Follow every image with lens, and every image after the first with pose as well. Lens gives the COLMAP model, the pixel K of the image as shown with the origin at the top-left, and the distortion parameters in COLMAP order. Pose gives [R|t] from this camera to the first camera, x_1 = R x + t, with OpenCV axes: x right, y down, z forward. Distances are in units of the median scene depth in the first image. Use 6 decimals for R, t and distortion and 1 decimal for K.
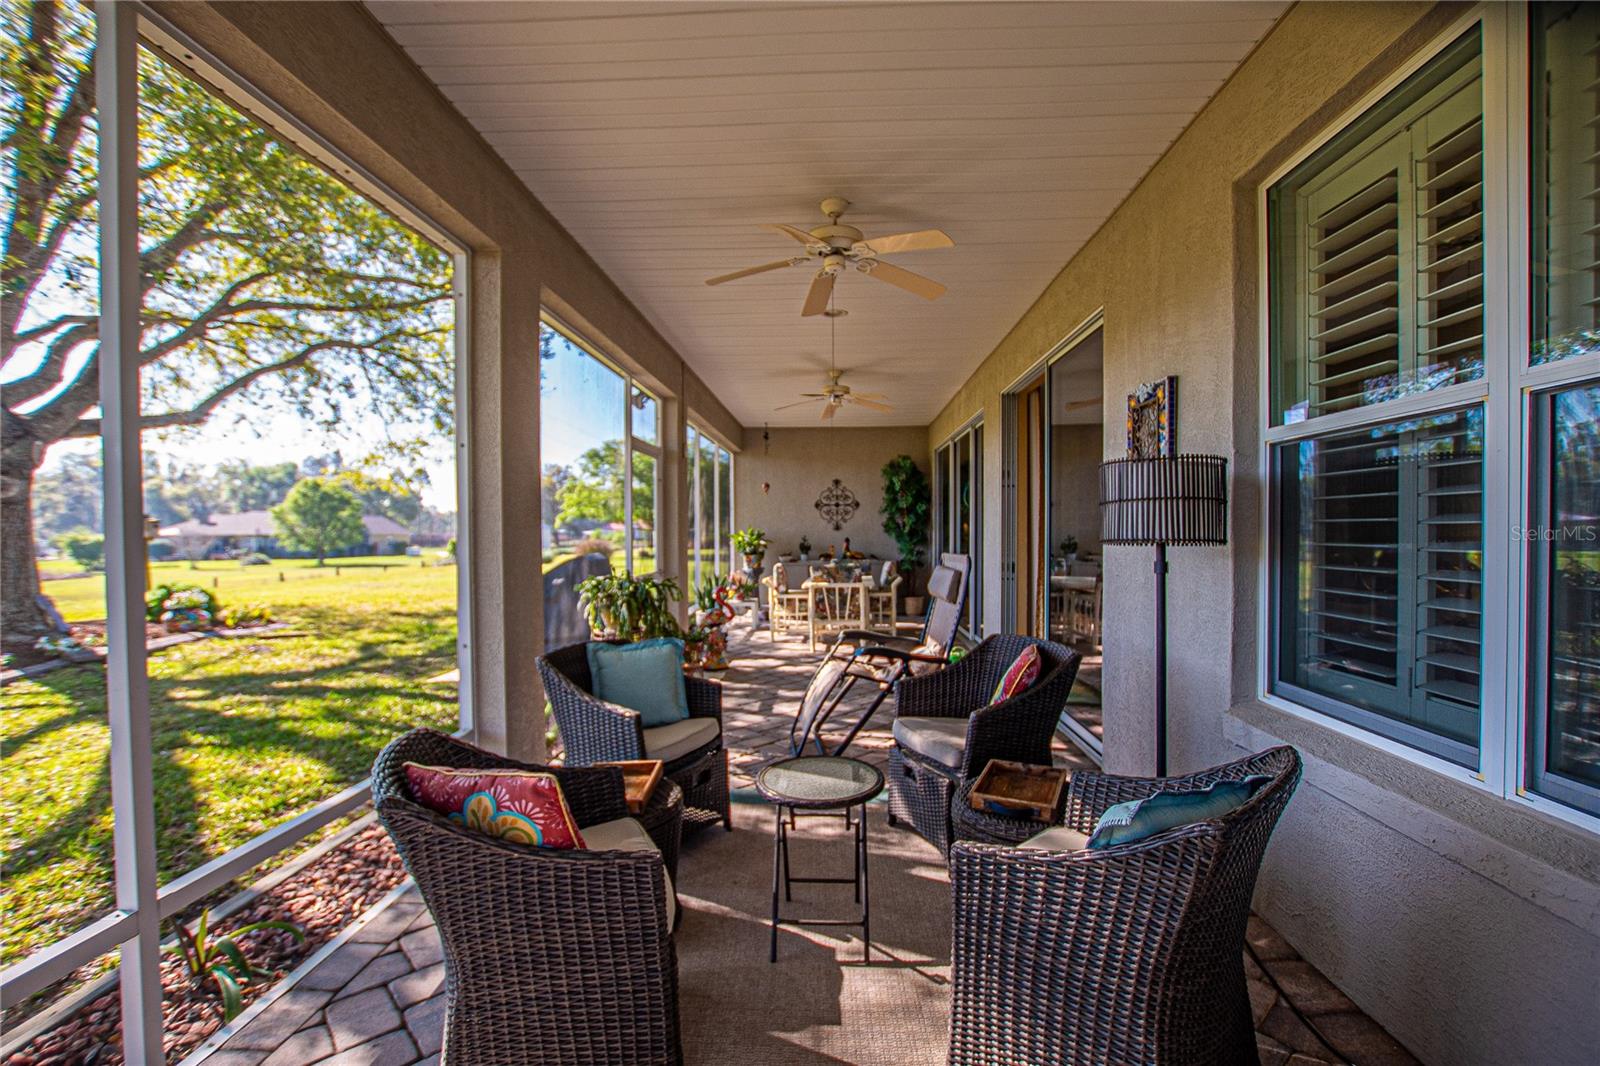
lens RADIAL K [[718.7, 0, 797.6], [0, 718.7, 543.0], [0, 0, 1]] dist [-0.036133, 0.007011]
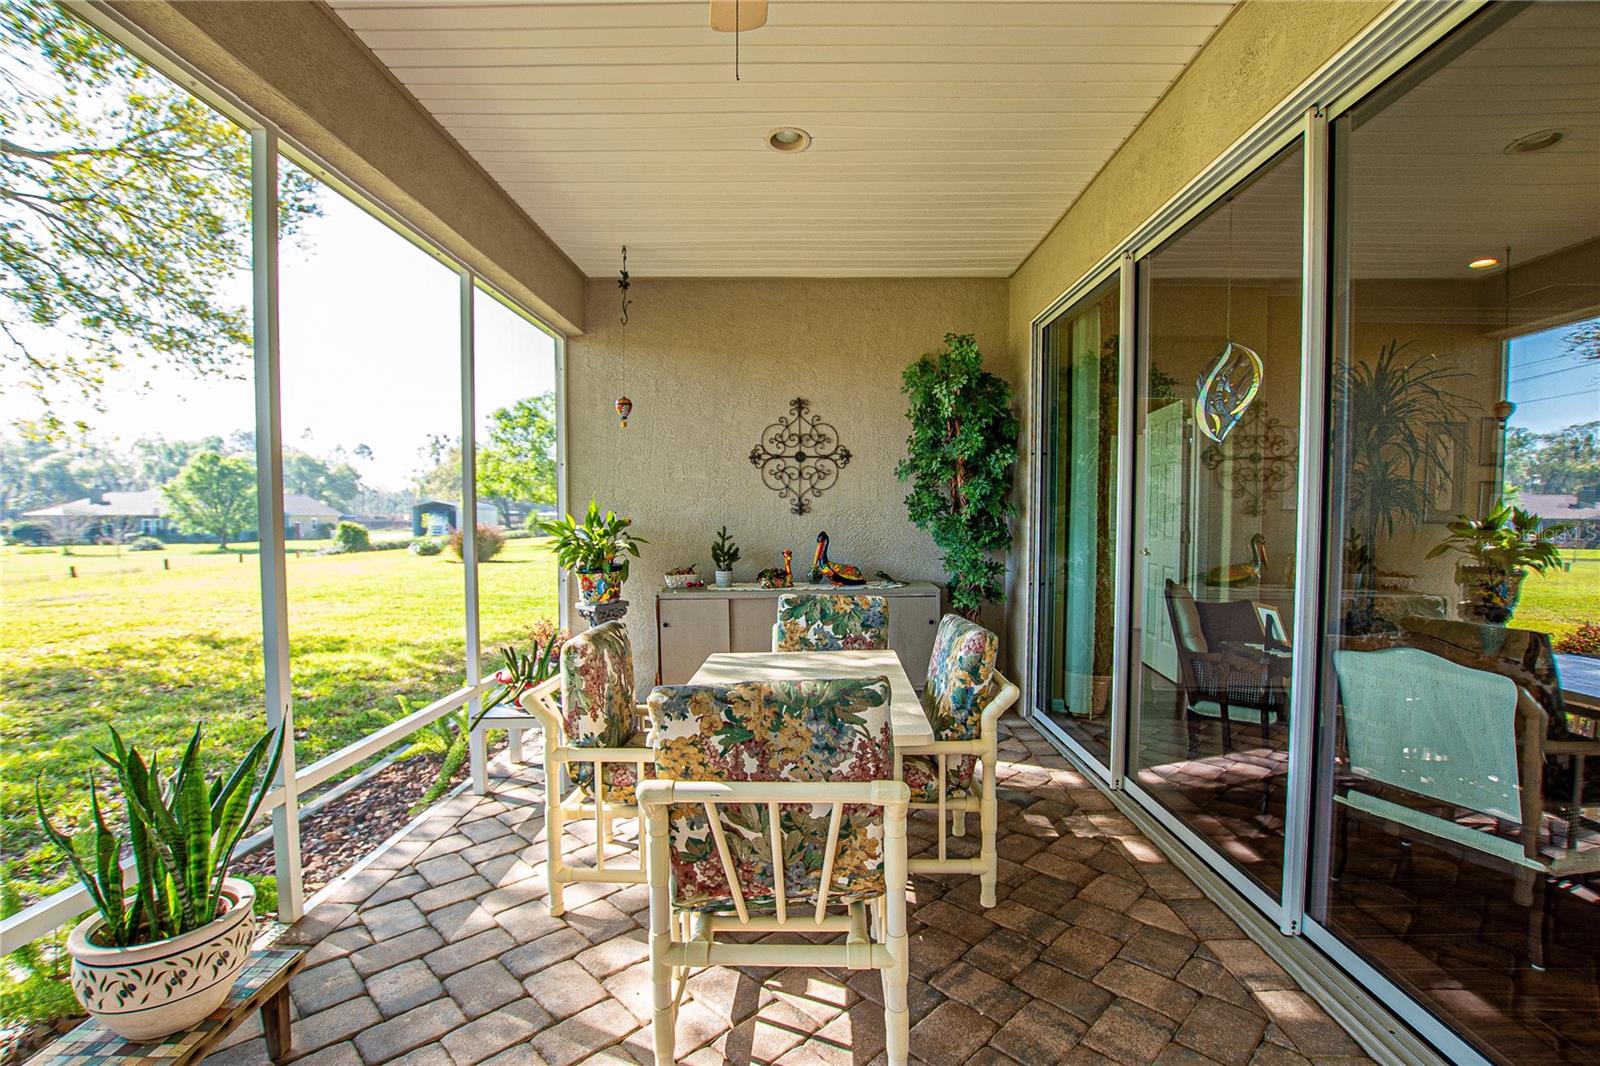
lens RADIAL K [[718.7, 0, 797.6], [0, 718.7, 543.0], [0, 0, 1]] dist [-0.036133, 0.007011]
pose [[0.999410, 0.001259, 0.034314, 0.038250], [-0.002171, 0.999645, 0.026550, -0.011708], [-0.034268, -0.026609, 0.999058, 0.559685]]
